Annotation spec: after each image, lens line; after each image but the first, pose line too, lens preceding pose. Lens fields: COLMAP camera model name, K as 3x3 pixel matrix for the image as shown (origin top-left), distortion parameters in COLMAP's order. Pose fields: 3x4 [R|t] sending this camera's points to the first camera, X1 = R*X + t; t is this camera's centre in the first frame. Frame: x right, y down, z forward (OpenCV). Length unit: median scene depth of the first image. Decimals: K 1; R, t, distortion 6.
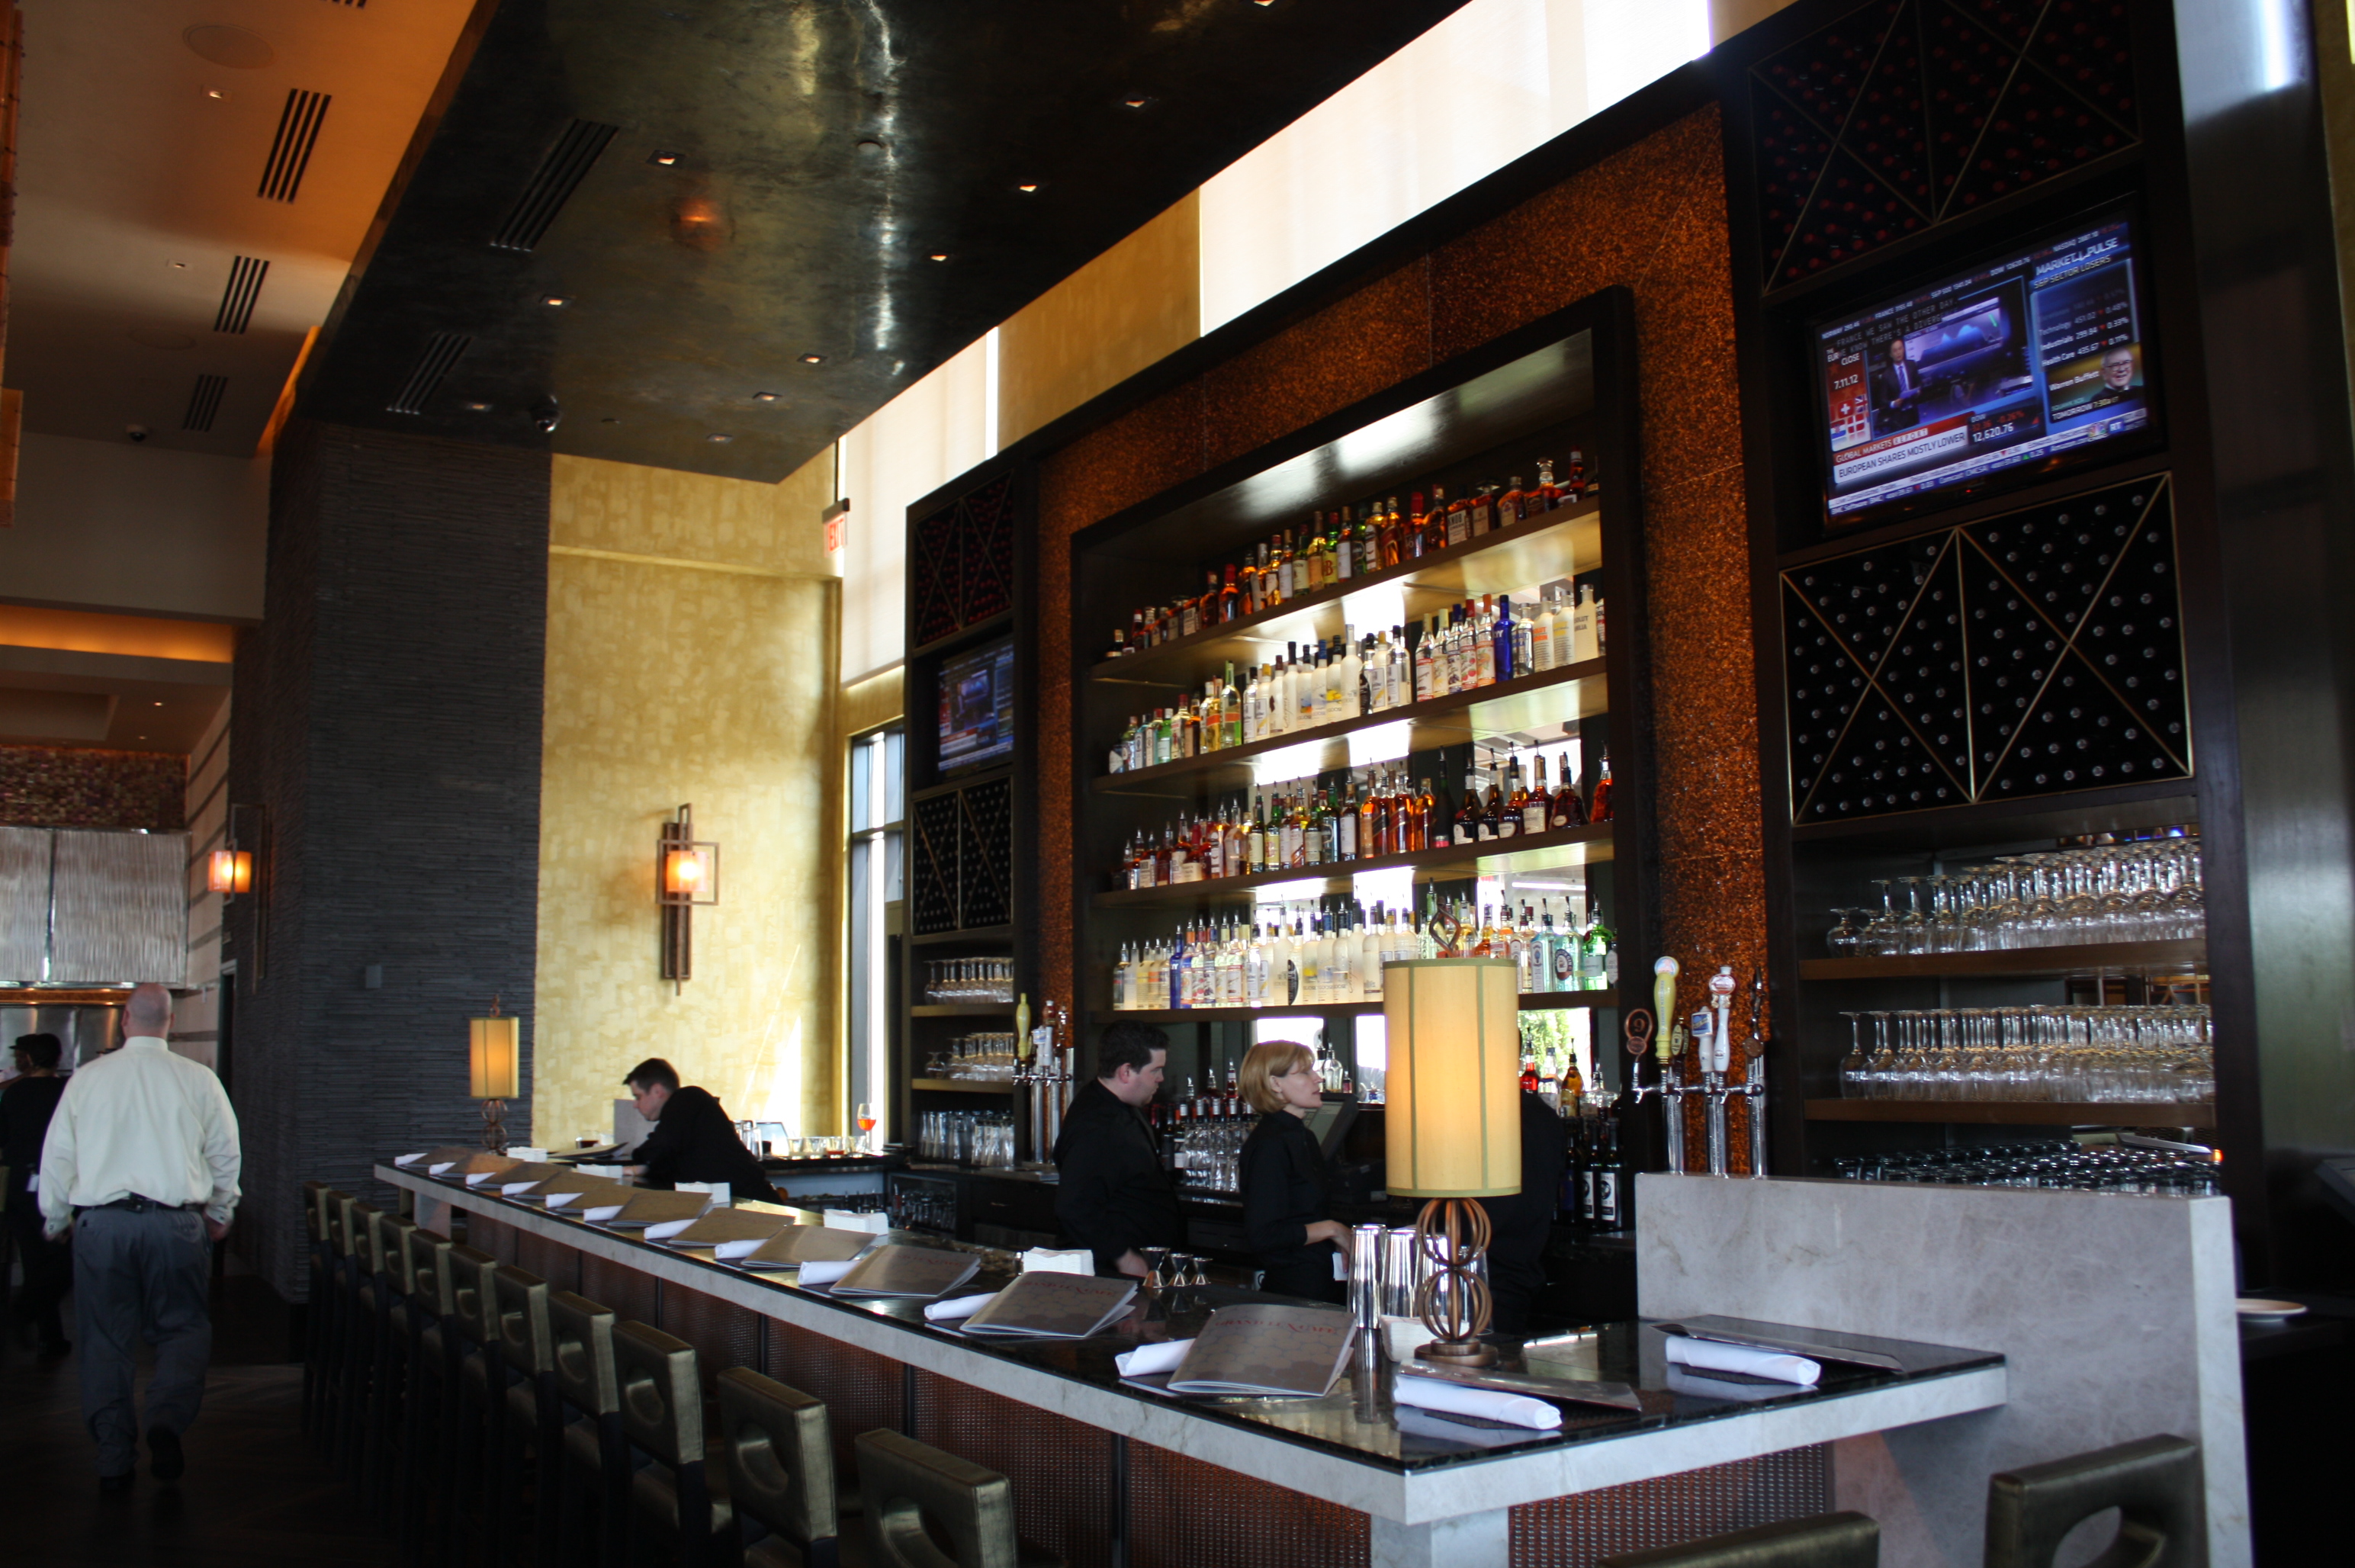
lens RADIAL K [[2016.0, 0, 1173.1], [0, 2016.0, 791.6], [0, 0, 1]] dist [-0.145522, 0.125063]
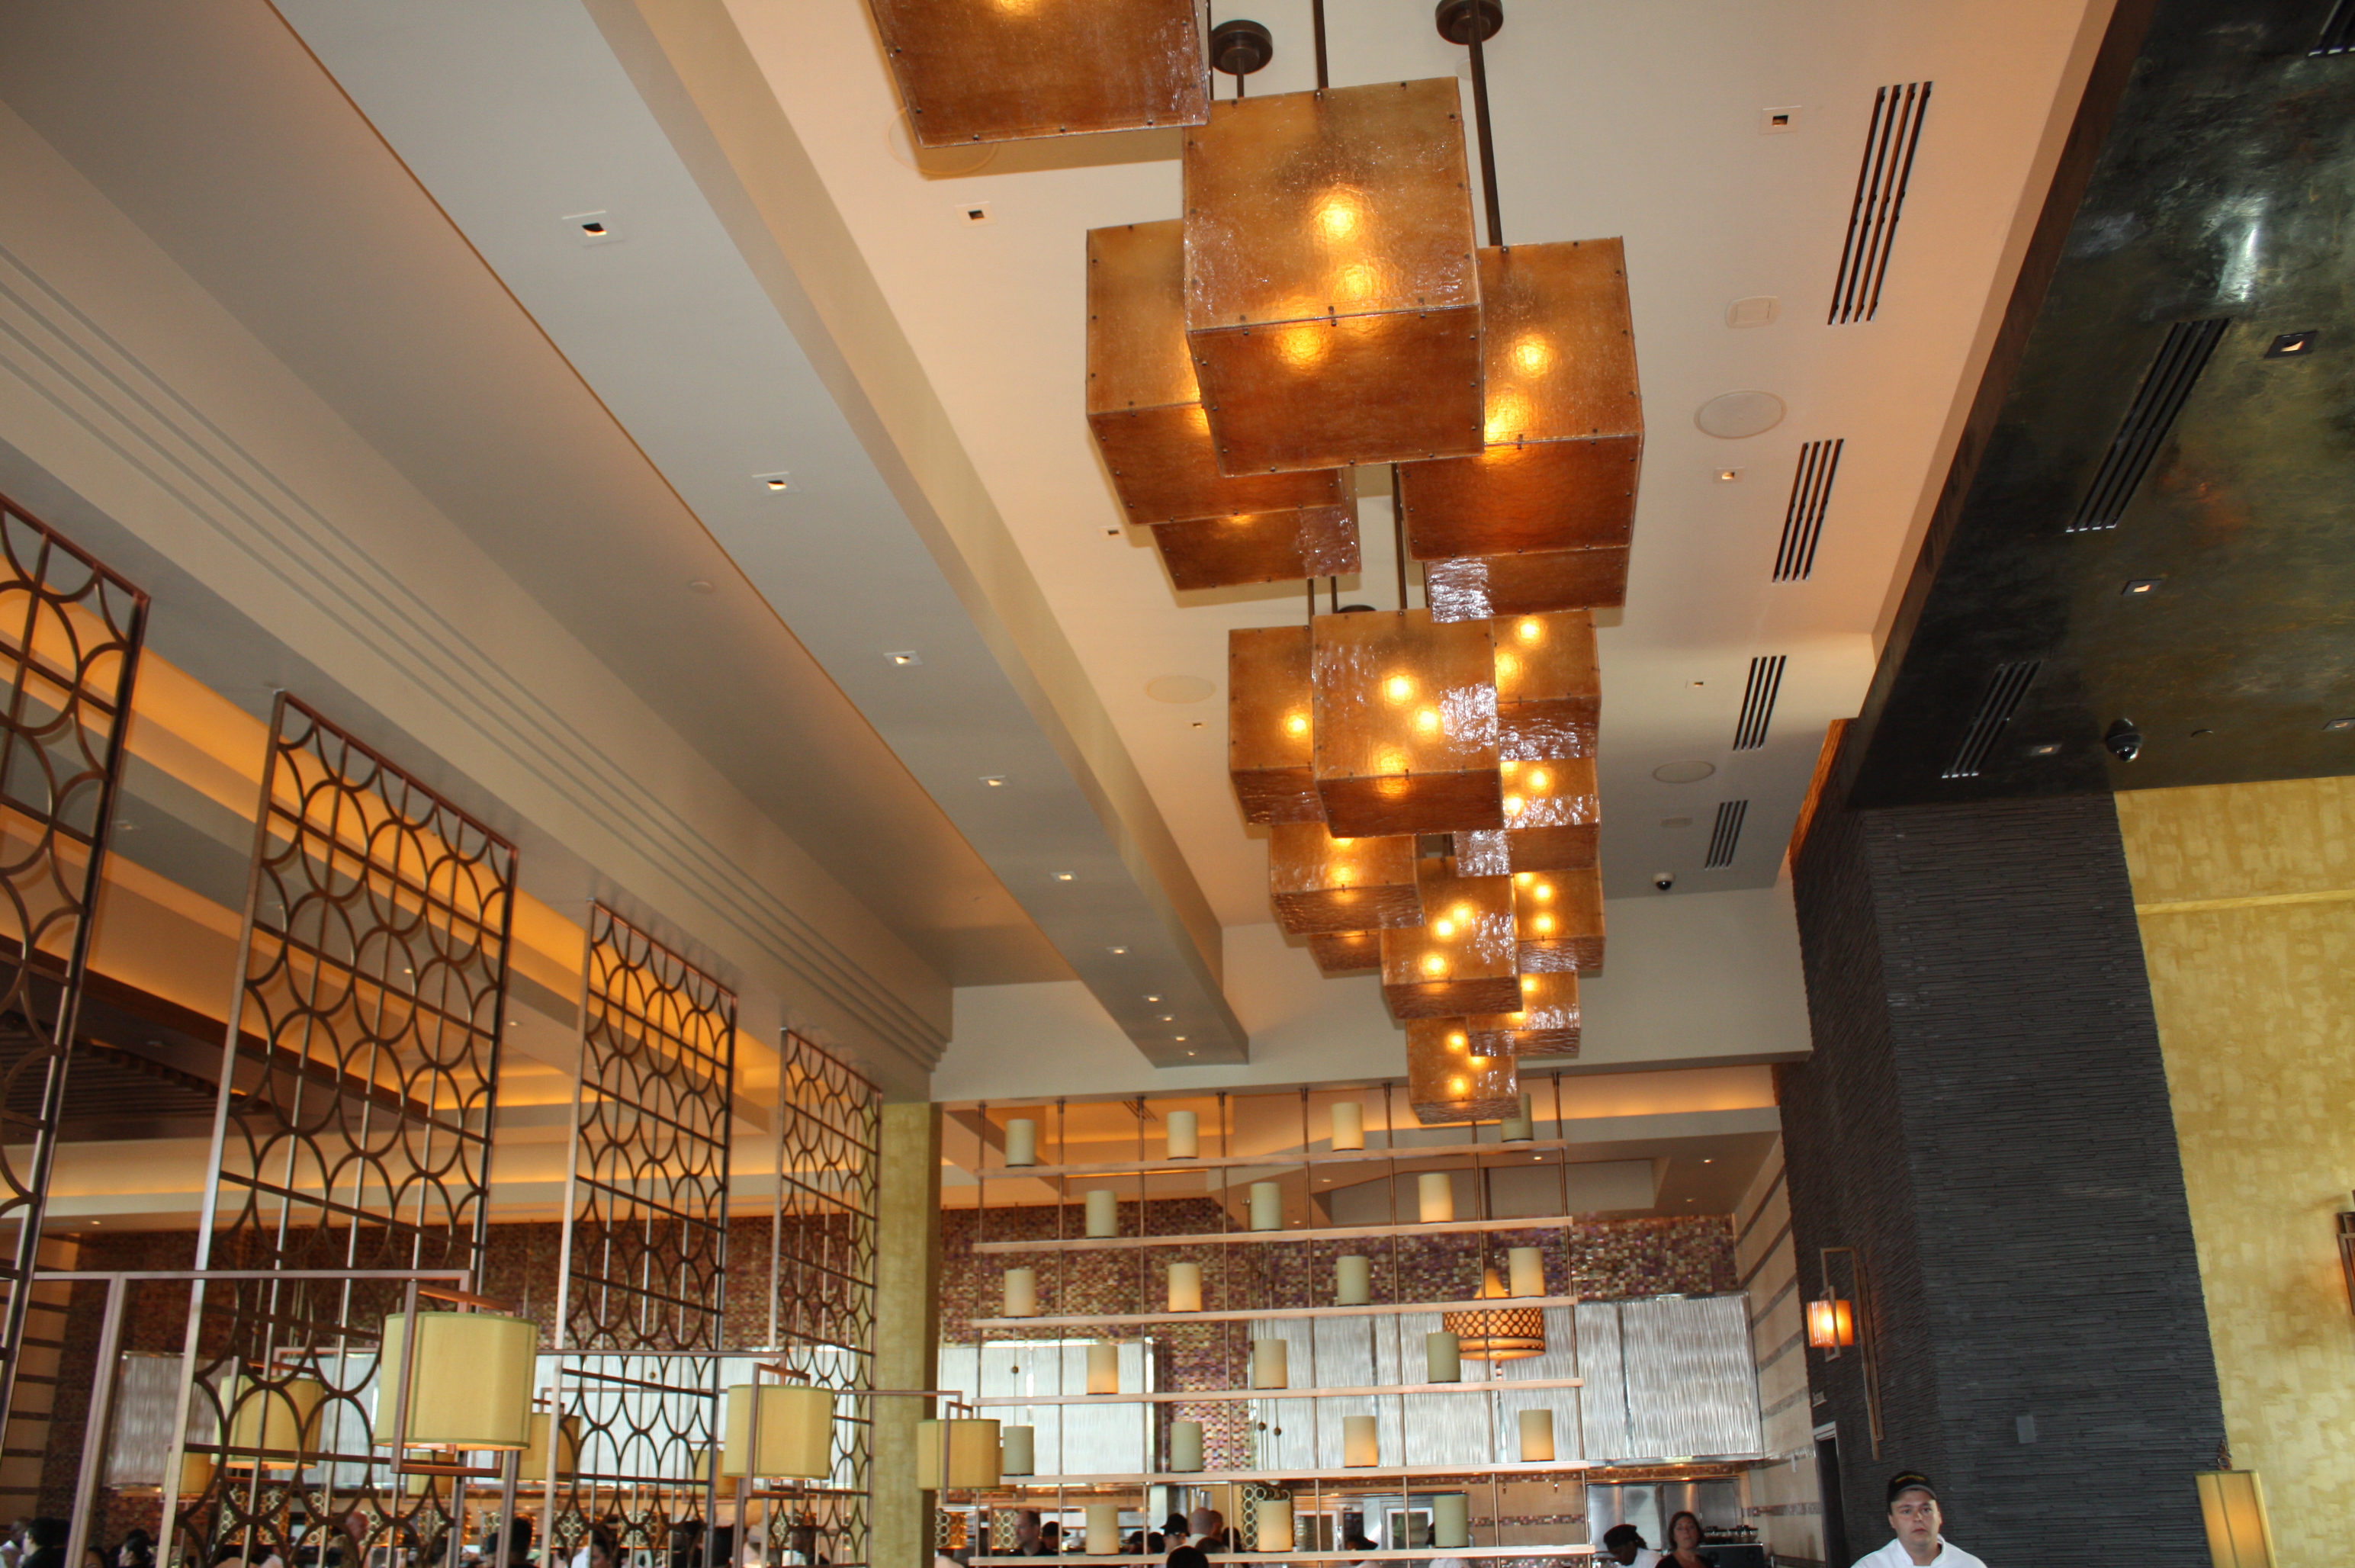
lens RADIAL K [[2016.0, 0, 1175.3], [0, 2016.0, 769.1], [0, 0, 1]] dist [-0.145522, 0.125063]
pose [[0.753033, -0.239361, -0.612901, -0.083696], [0.090182, 0.960240, -0.264209, 0.007748], [0.651773, 0.143685, 0.744679, 0.074202]]
